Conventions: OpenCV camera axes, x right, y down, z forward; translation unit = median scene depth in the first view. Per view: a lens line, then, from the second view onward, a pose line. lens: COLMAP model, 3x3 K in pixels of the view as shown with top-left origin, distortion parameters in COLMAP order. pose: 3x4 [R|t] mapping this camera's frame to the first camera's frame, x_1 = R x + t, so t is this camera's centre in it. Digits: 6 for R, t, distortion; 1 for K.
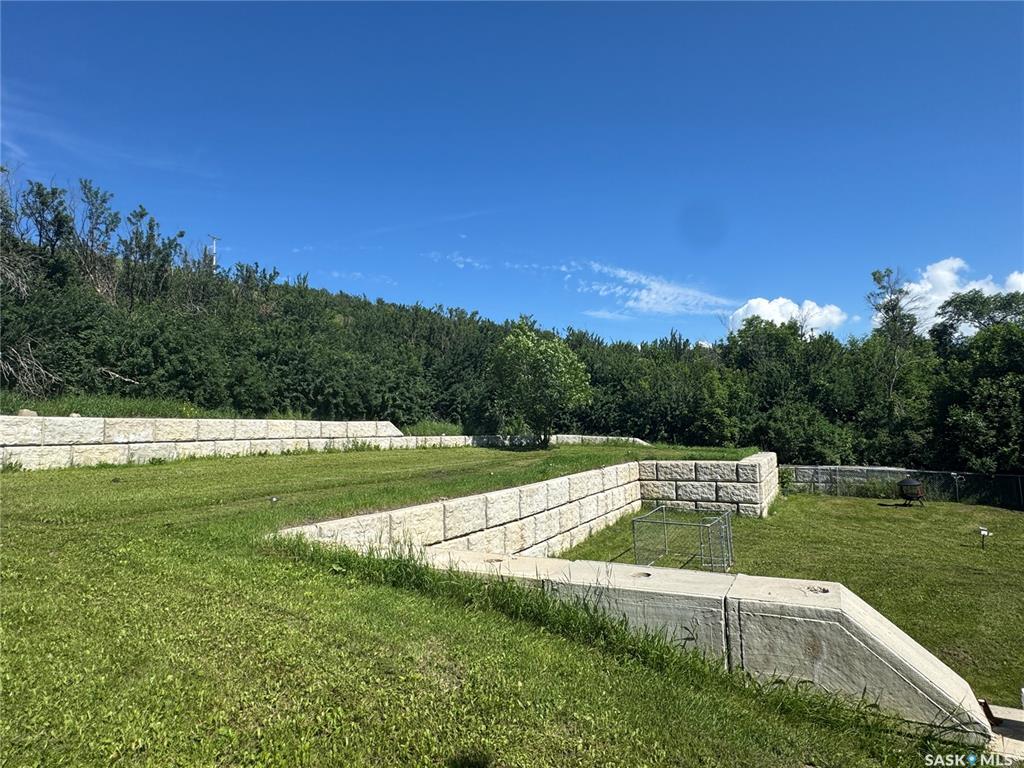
lens RADIAL K [[556.6, 0, 512.0], [0, 556.6, 384.0], [0, 0, 1]] dist [-0.001432, 0.001056]
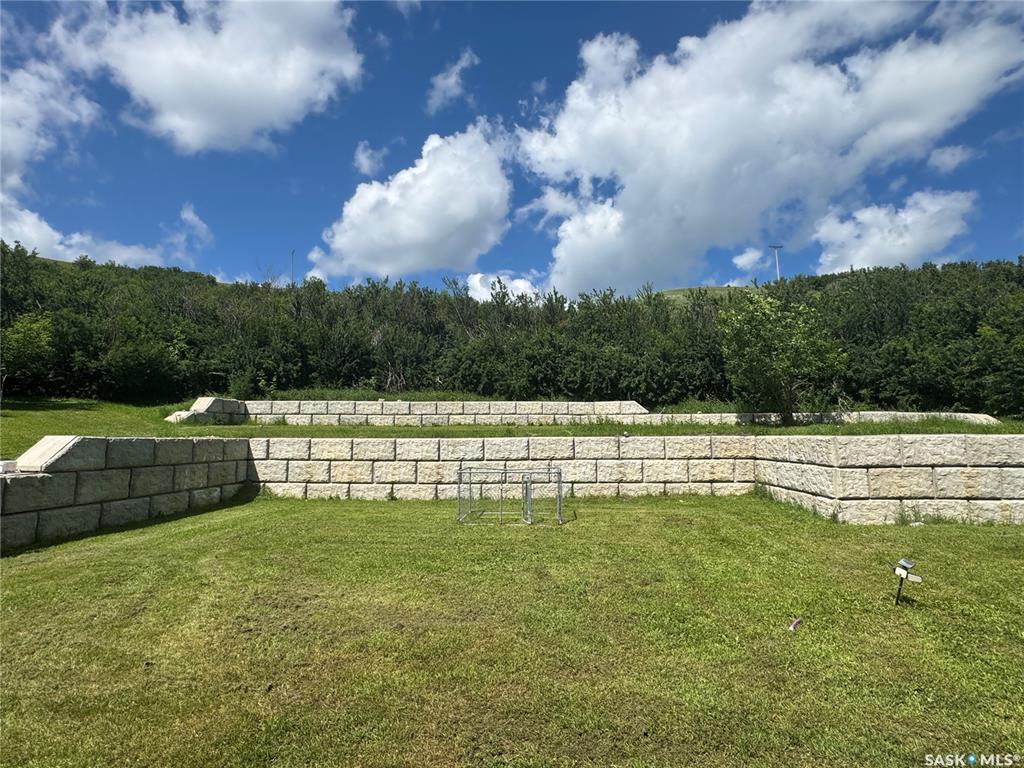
lens RADIAL K [[510.9, 0, 515.7], [0, 510.9, 369.1], [0, 0, 1]] dist [0.000763, -0.000215]
pose [[0.453548, -0.094832, -0.886172, 0.689257], [0.070596, 0.995021, -0.070349, 0.064537], [0.888432, -0.030653, 0.457984, 0.322461]]
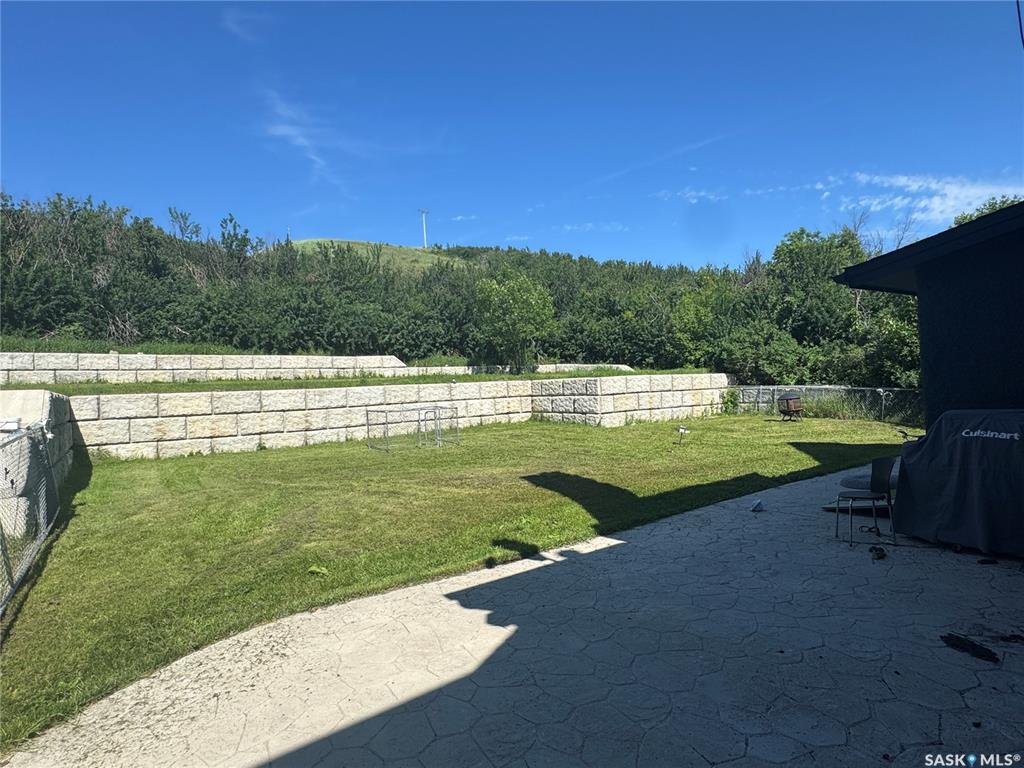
lens RADIAL K [[548.1, 0, 512.0], [0, 548.1, 384.0], [0, 0, 1]] dist [-0.002056, 0.000201]
pose [[0.910532, -0.014287, -0.413192, 0.619229], [0.054347, 0.994867, 0.085363, 0.042552], [0.409851, -0.100182, 0.906634, -0.058776]]
